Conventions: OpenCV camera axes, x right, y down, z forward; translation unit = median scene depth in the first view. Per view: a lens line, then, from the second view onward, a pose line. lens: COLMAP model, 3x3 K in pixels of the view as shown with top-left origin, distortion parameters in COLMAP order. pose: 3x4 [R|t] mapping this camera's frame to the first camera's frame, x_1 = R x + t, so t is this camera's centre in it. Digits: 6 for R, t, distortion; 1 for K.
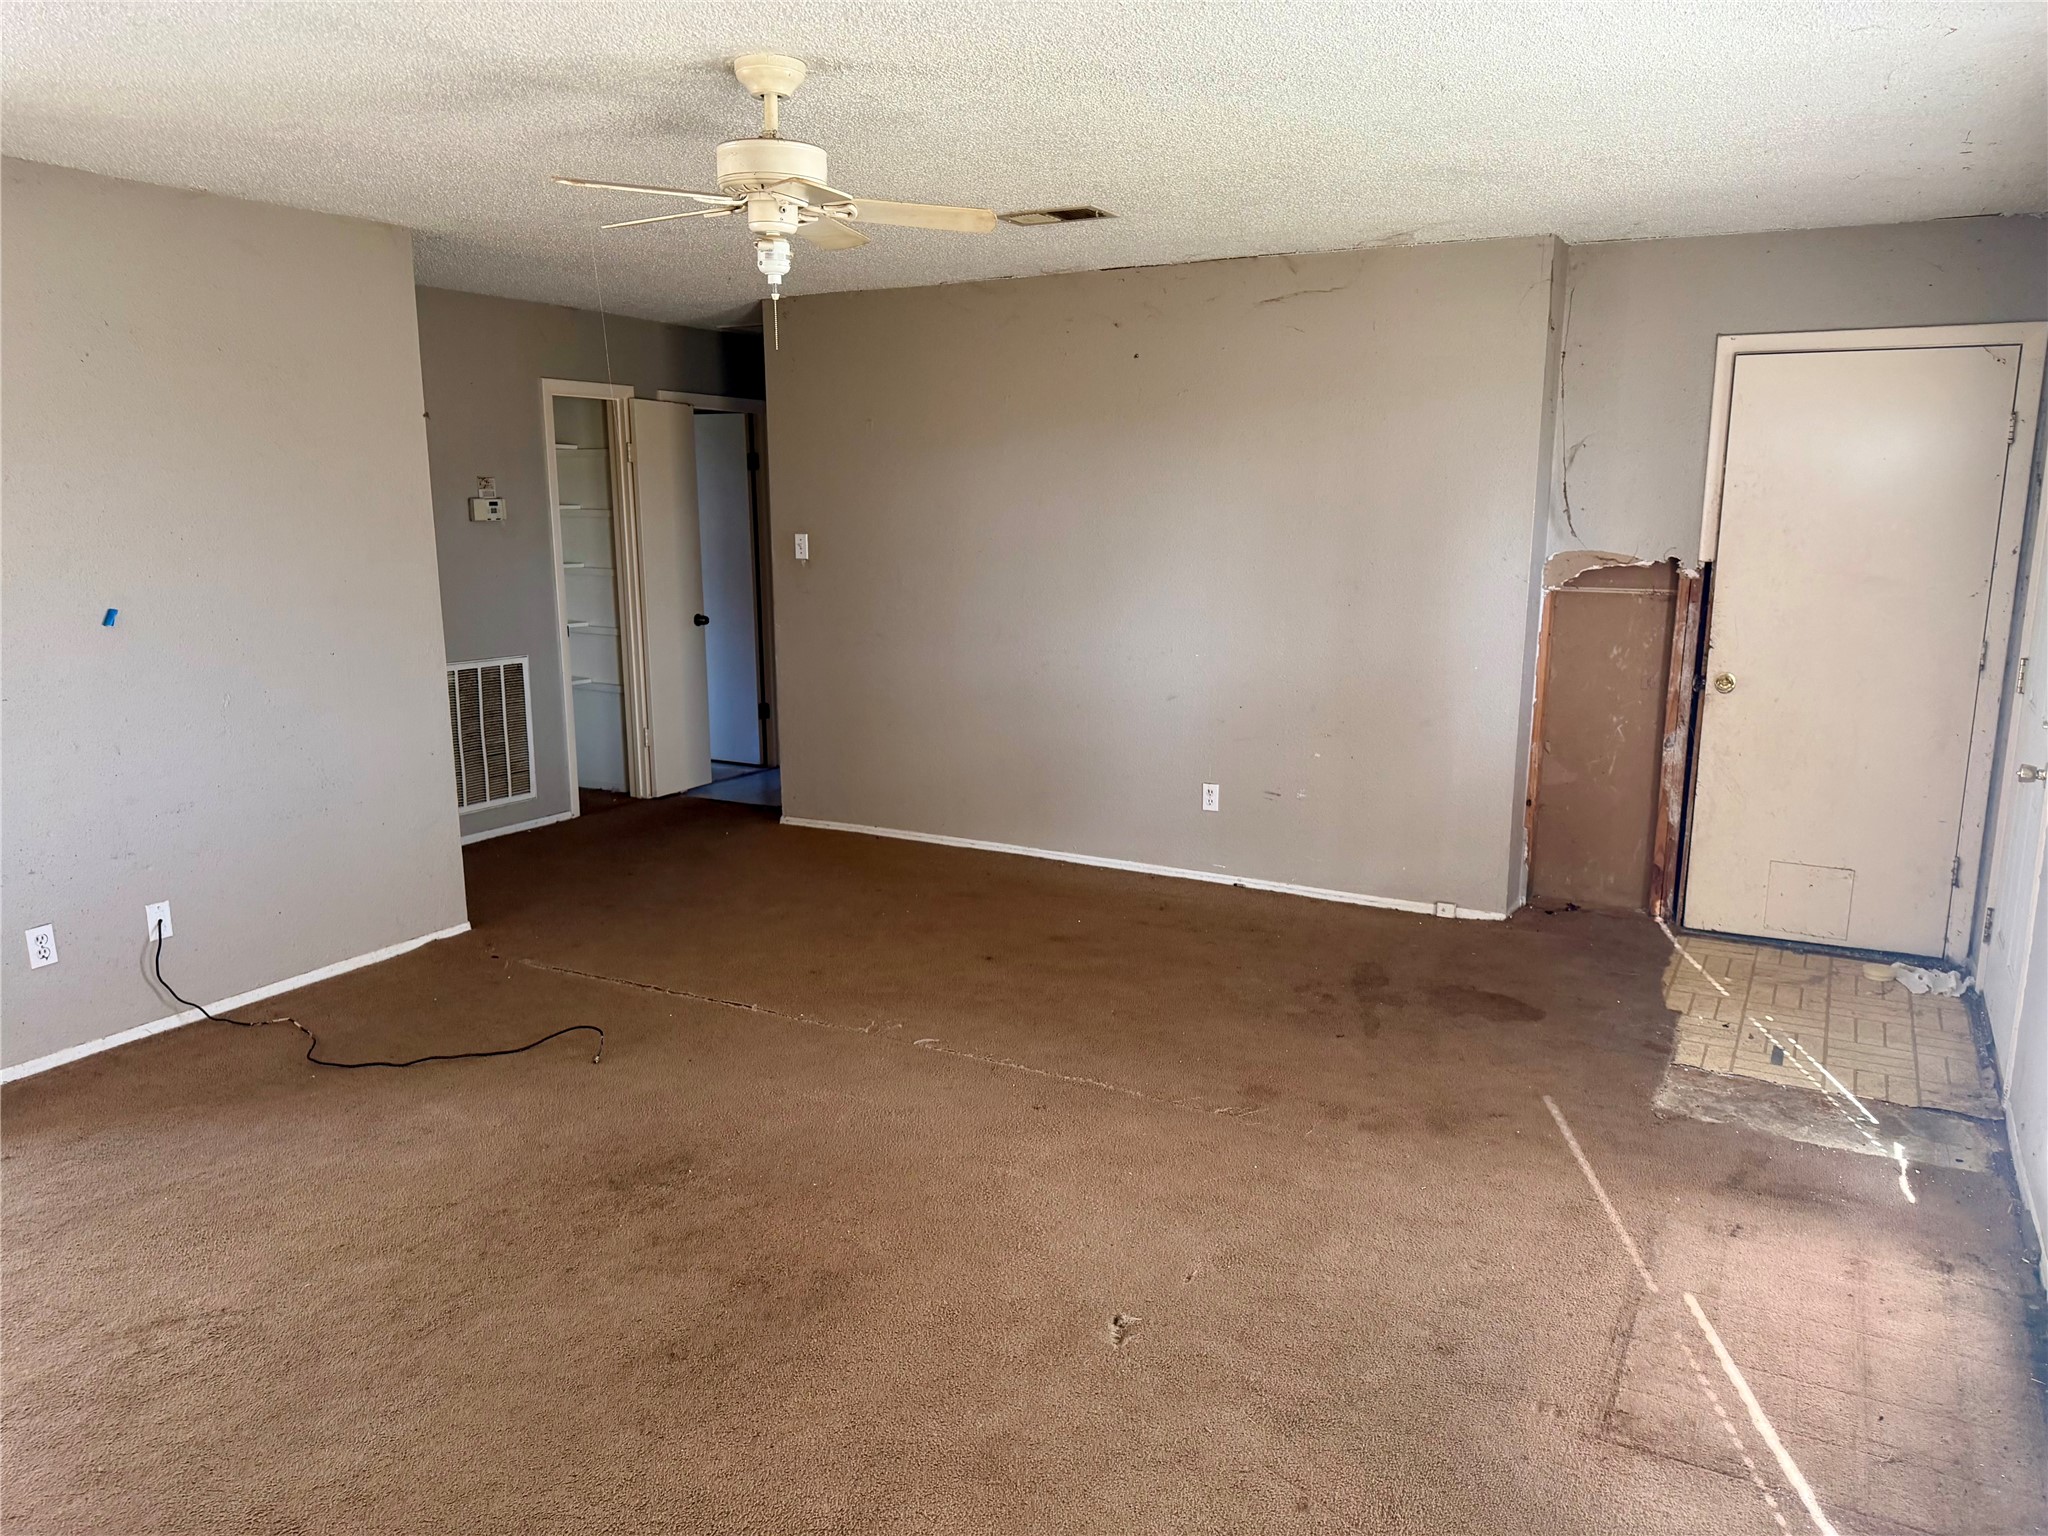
lens RADIAL K [[1463.7, 0, 1024.0], [0, 1463.7, 768.0], [0, 0, 1]] dist [0.093796, -0.130231]
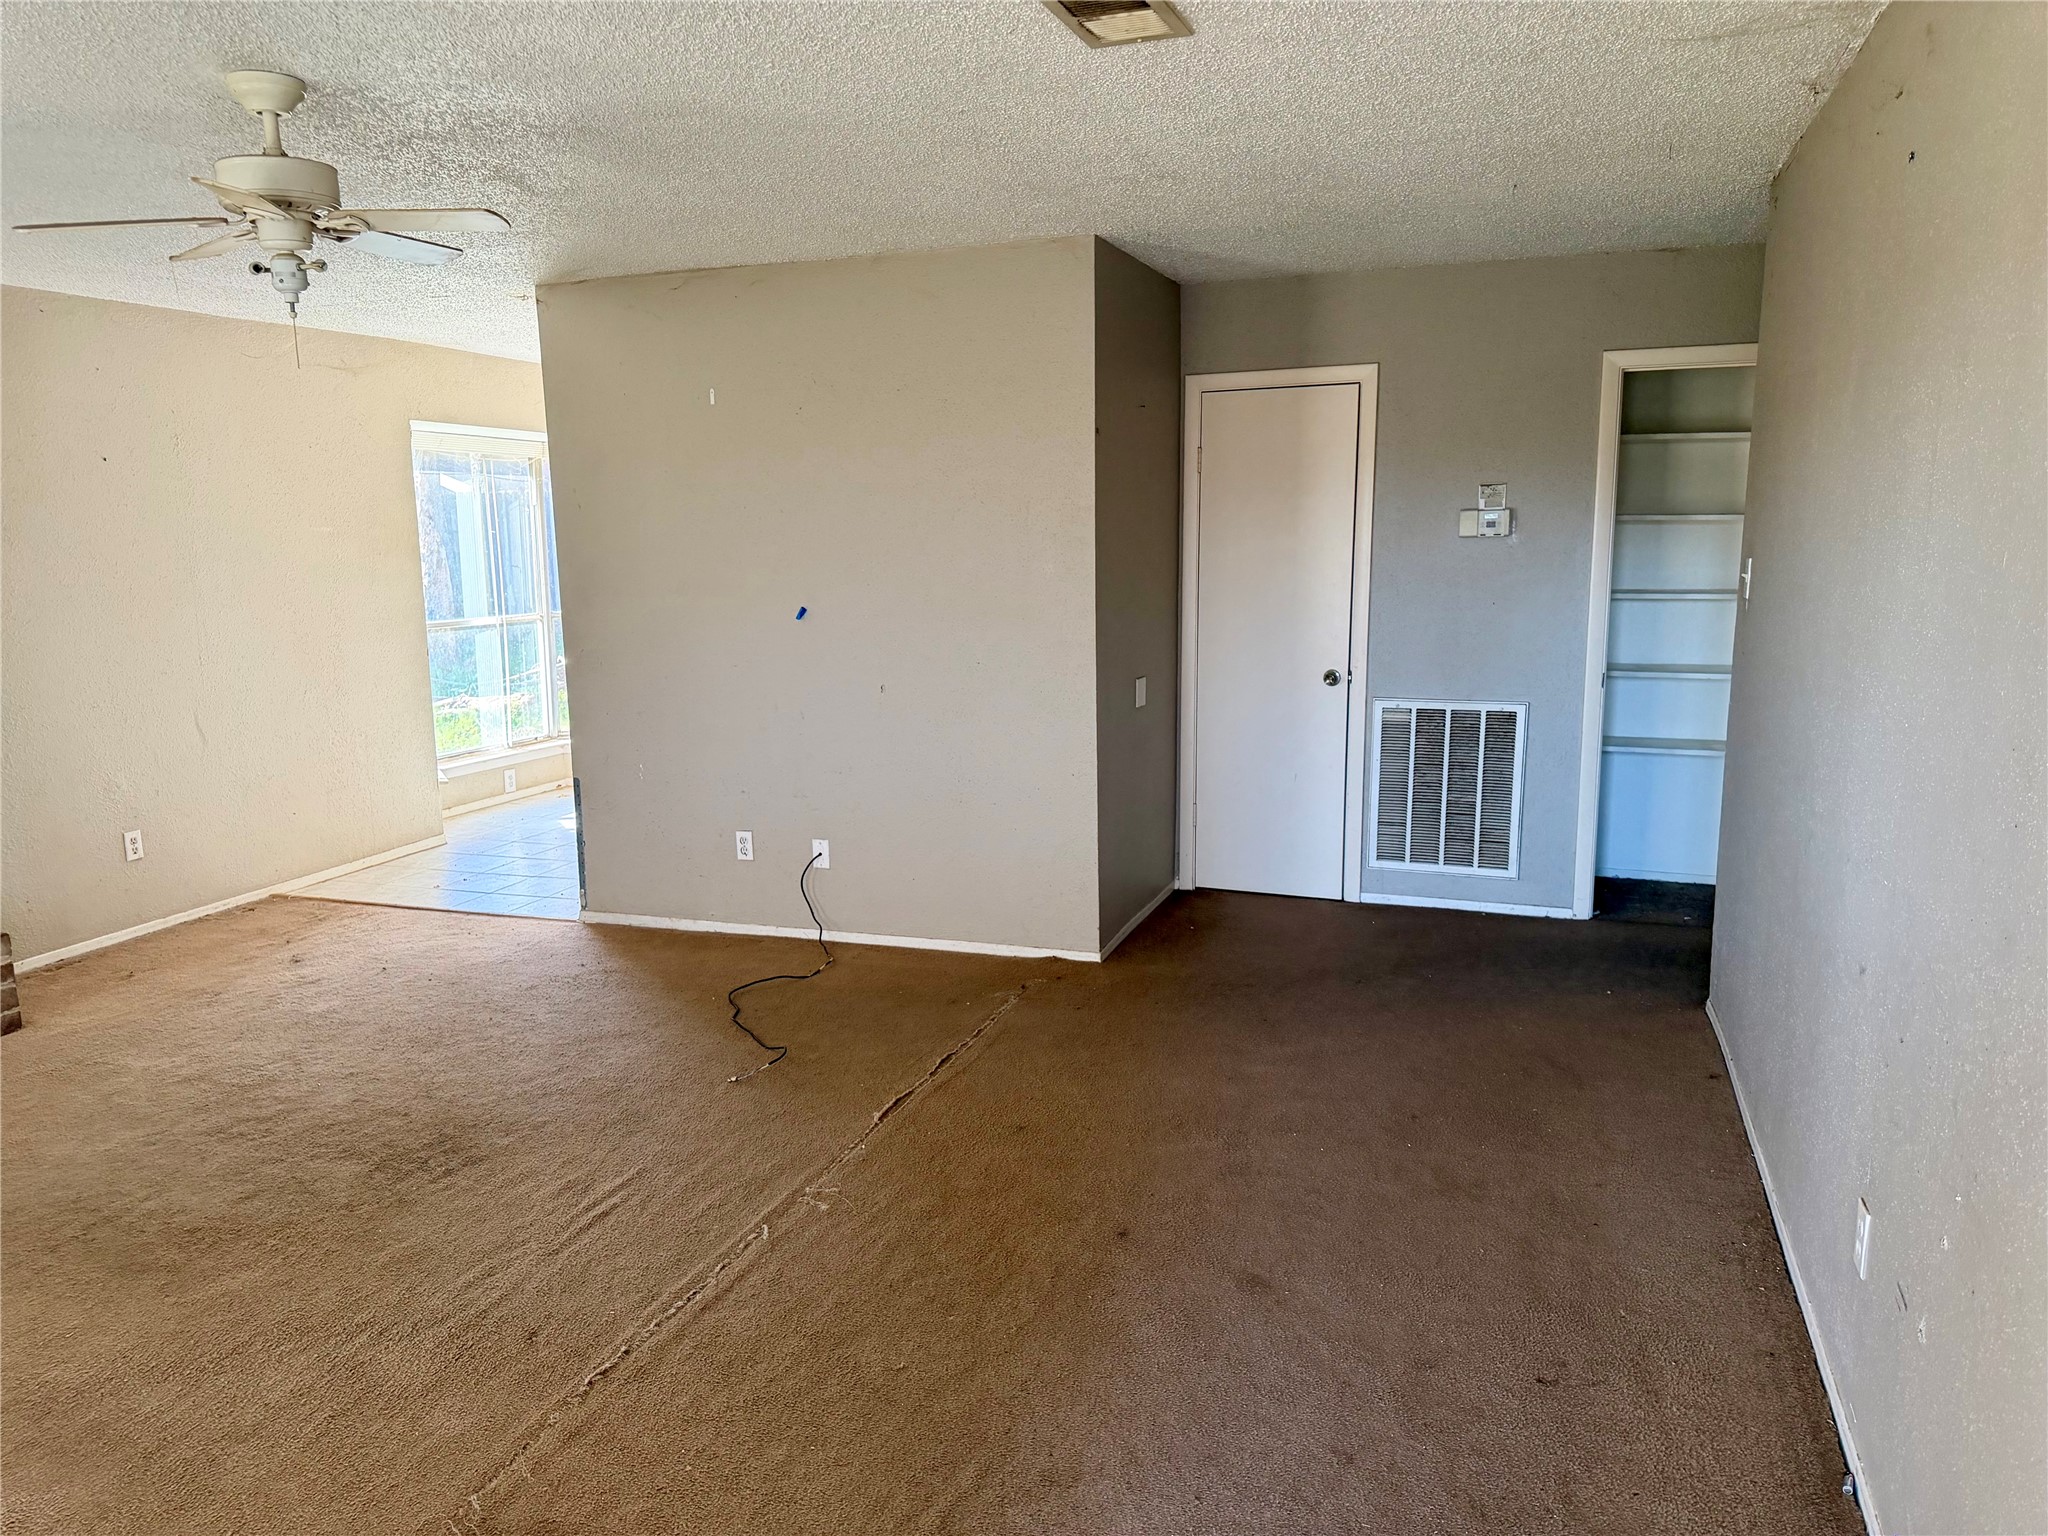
lens RADIAL K [[1463.7, 0, 1024.0], [0, 1463.7, 768.0], [0, 0, 1]] dist [0.093796, -0.130231]
pose [[0.158445, 0.168665, -0.972855, 0.546907], [-0.167034, 0.975679, 0.141950, -0.147629], [0.973137, 0.140009, 0.182764, 0.792119]]
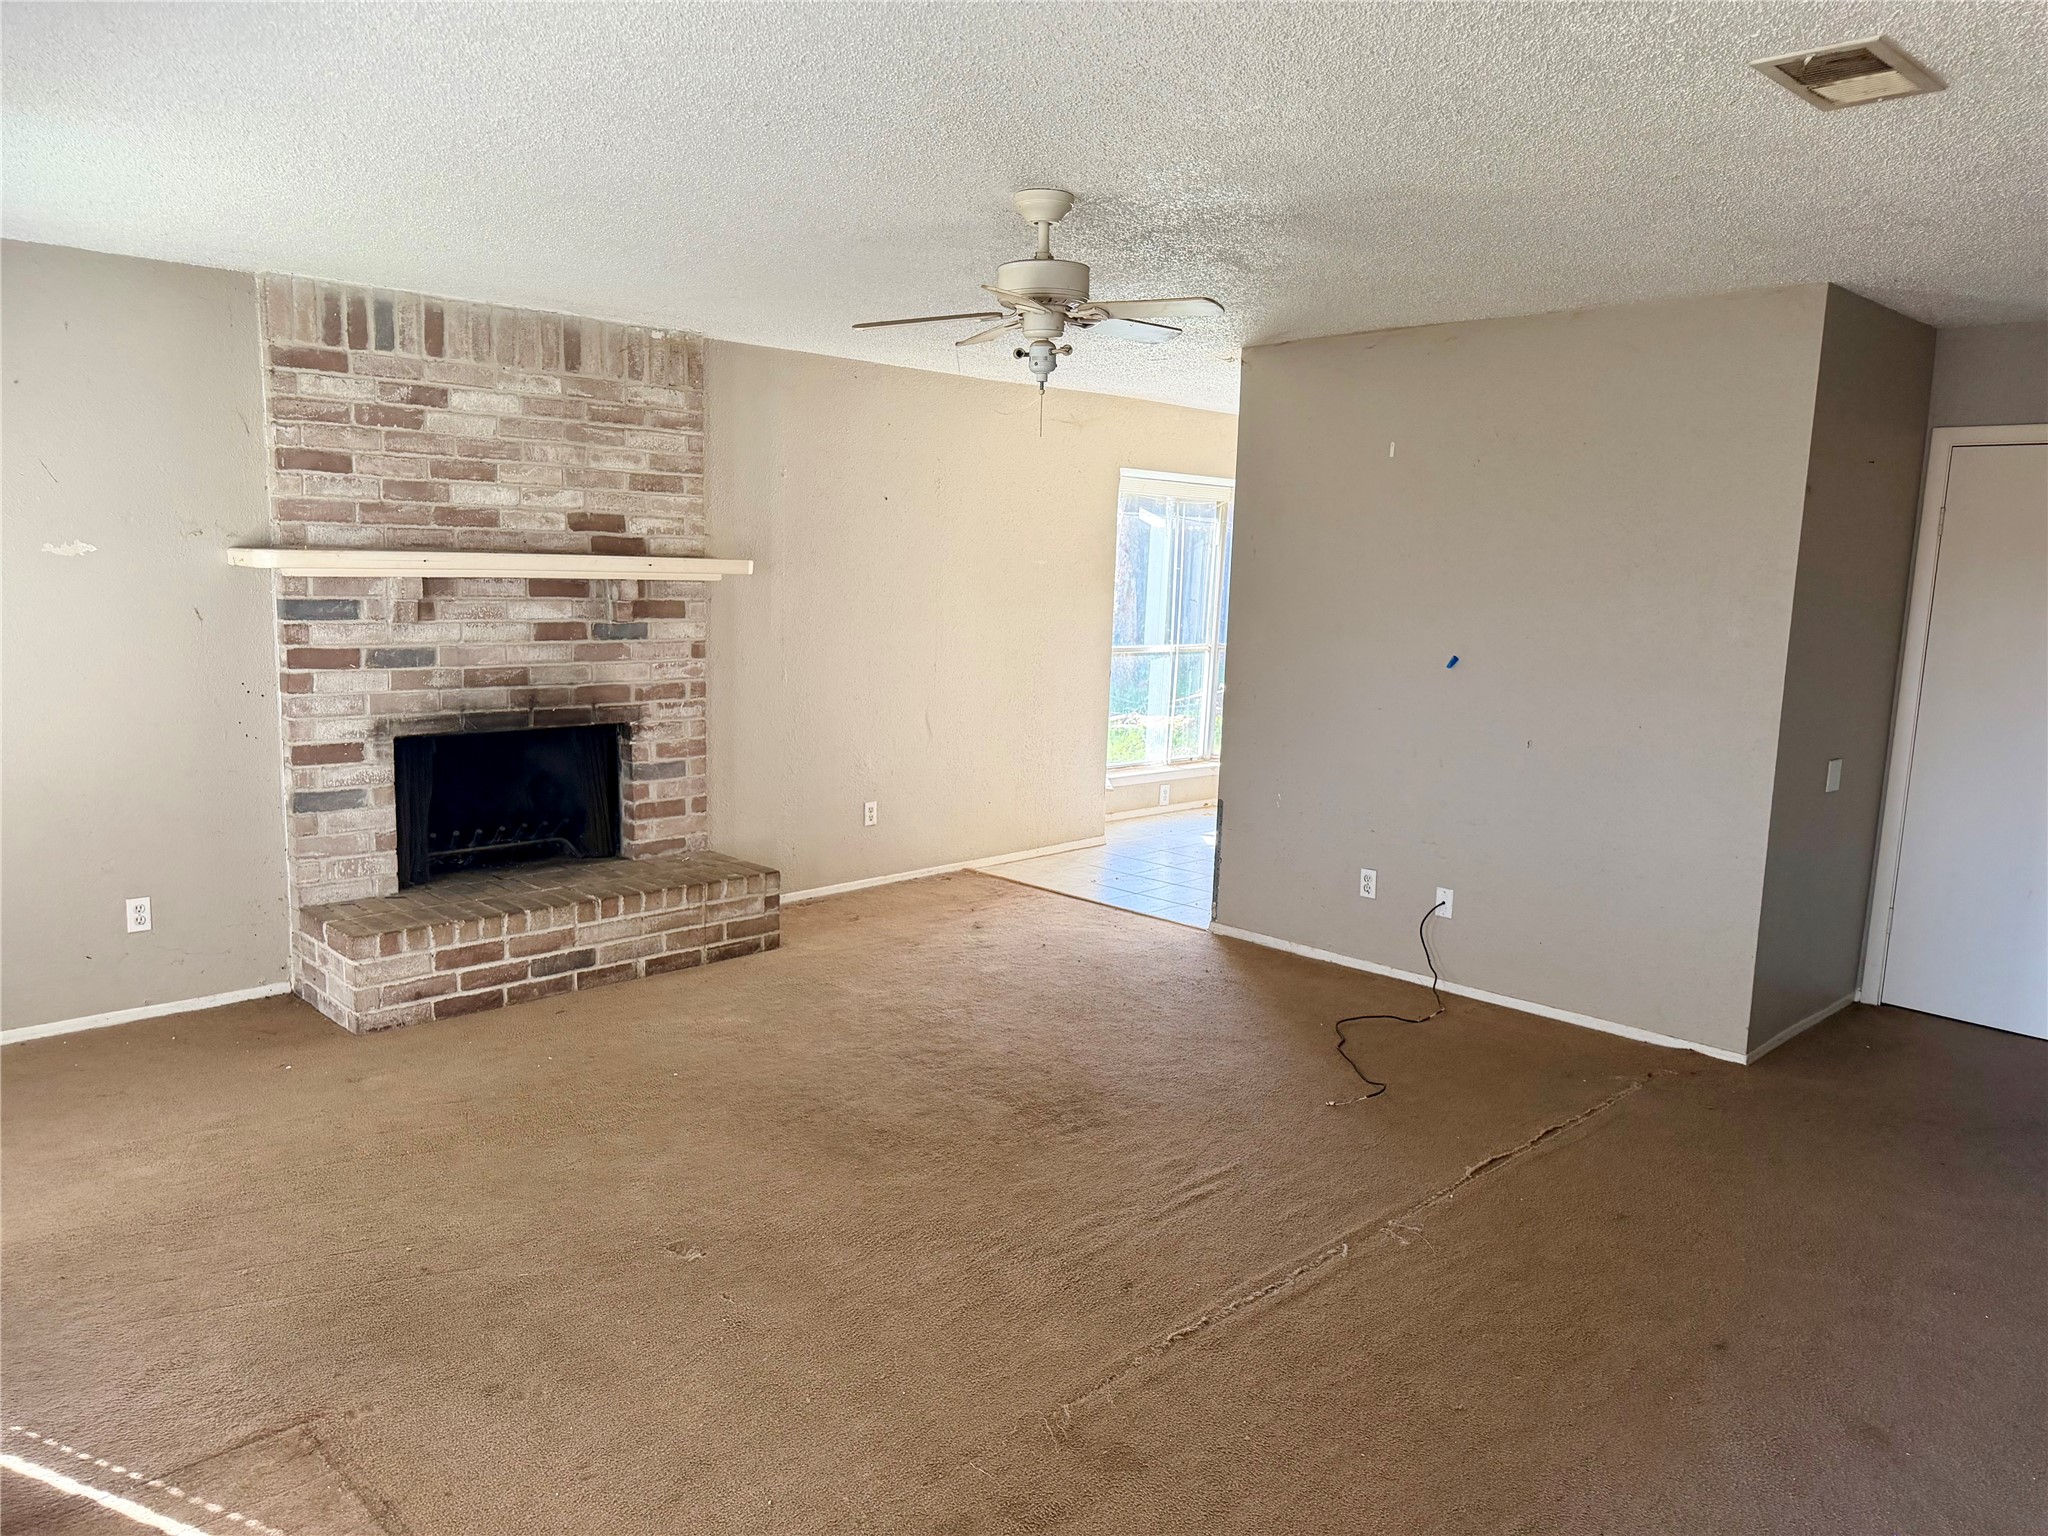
lens RADIAL K [[1441.4, 0, 1024.0], [0, 1441.4, 768.0], [0, 0, 1]] dist [0.114825, -0.131570]
pose [[-0.282985, 0.137729, -0.949184, 0.579794], [-0.204169, 0.958304, 0.199922, -0.154818], [0.937142, 0.250369, -0.243065, 0.798057]]
